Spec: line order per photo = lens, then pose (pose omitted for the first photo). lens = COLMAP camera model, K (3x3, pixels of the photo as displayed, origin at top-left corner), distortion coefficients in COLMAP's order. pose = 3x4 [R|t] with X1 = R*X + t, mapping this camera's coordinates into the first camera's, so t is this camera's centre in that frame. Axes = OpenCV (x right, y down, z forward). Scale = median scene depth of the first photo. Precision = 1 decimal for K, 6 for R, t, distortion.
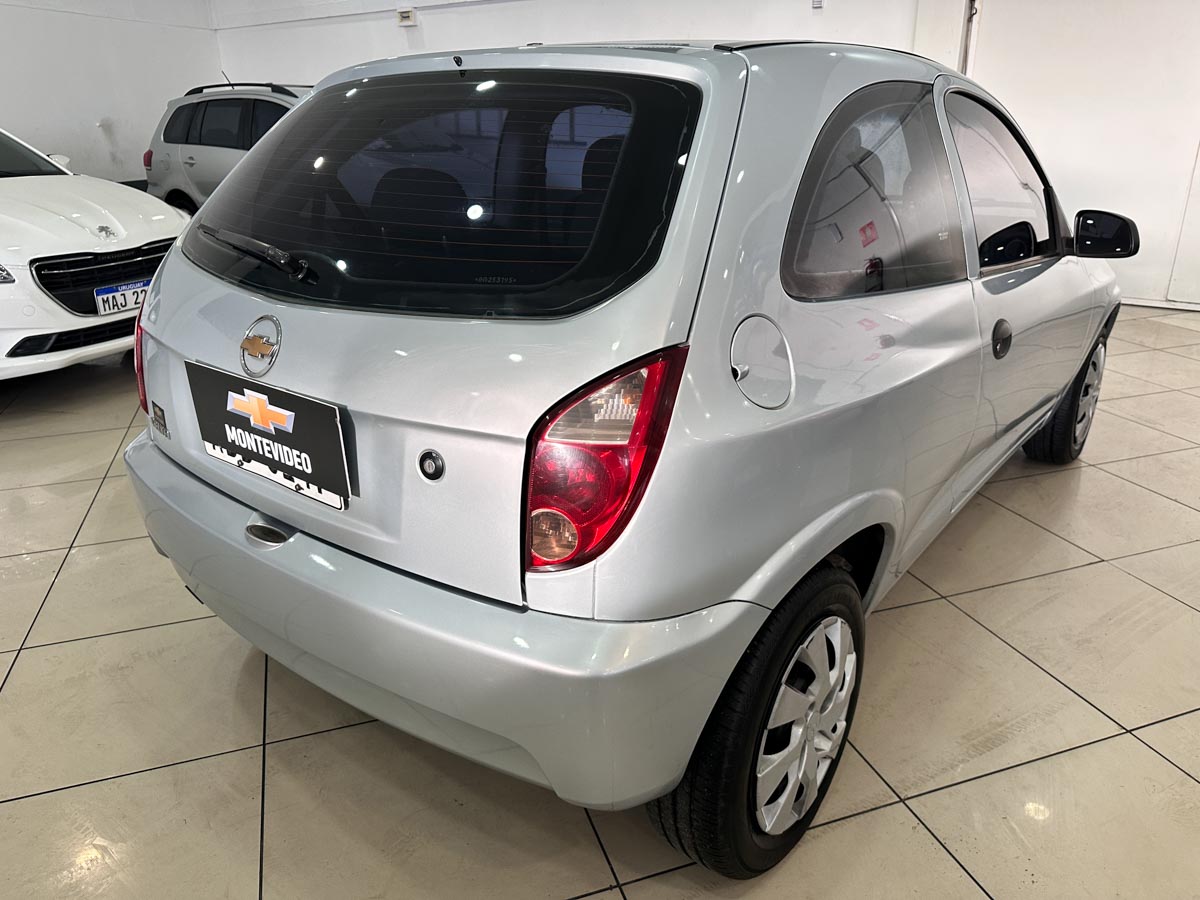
lens RADIAL K [[839.8, 0, 597.9], [0, 839.8, 447.6], [0, 0, 1]] dist [0.126020, -0.161028]
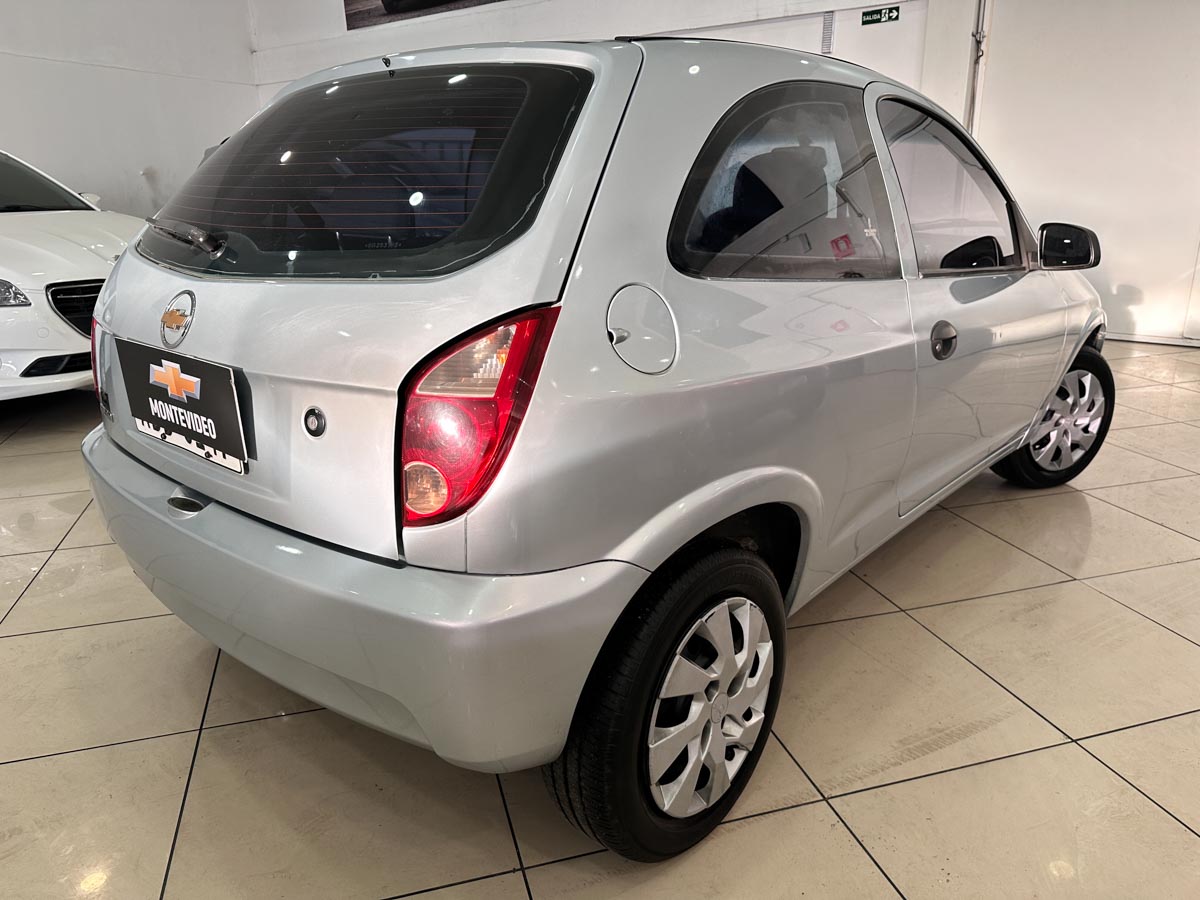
lens RADIAL K [[835.8, 0, 581.0], [0, 835.8, 447.2], [0, 0, 1]] dist [0.138582, -0.162640]
pose [[0.998532, 0.012736, -0.052647, 0.144430], [-0.015684, 0.998310, -0.055964, 0.082548], [0.051845, 0.056708, 0.997044, -0.009790]]
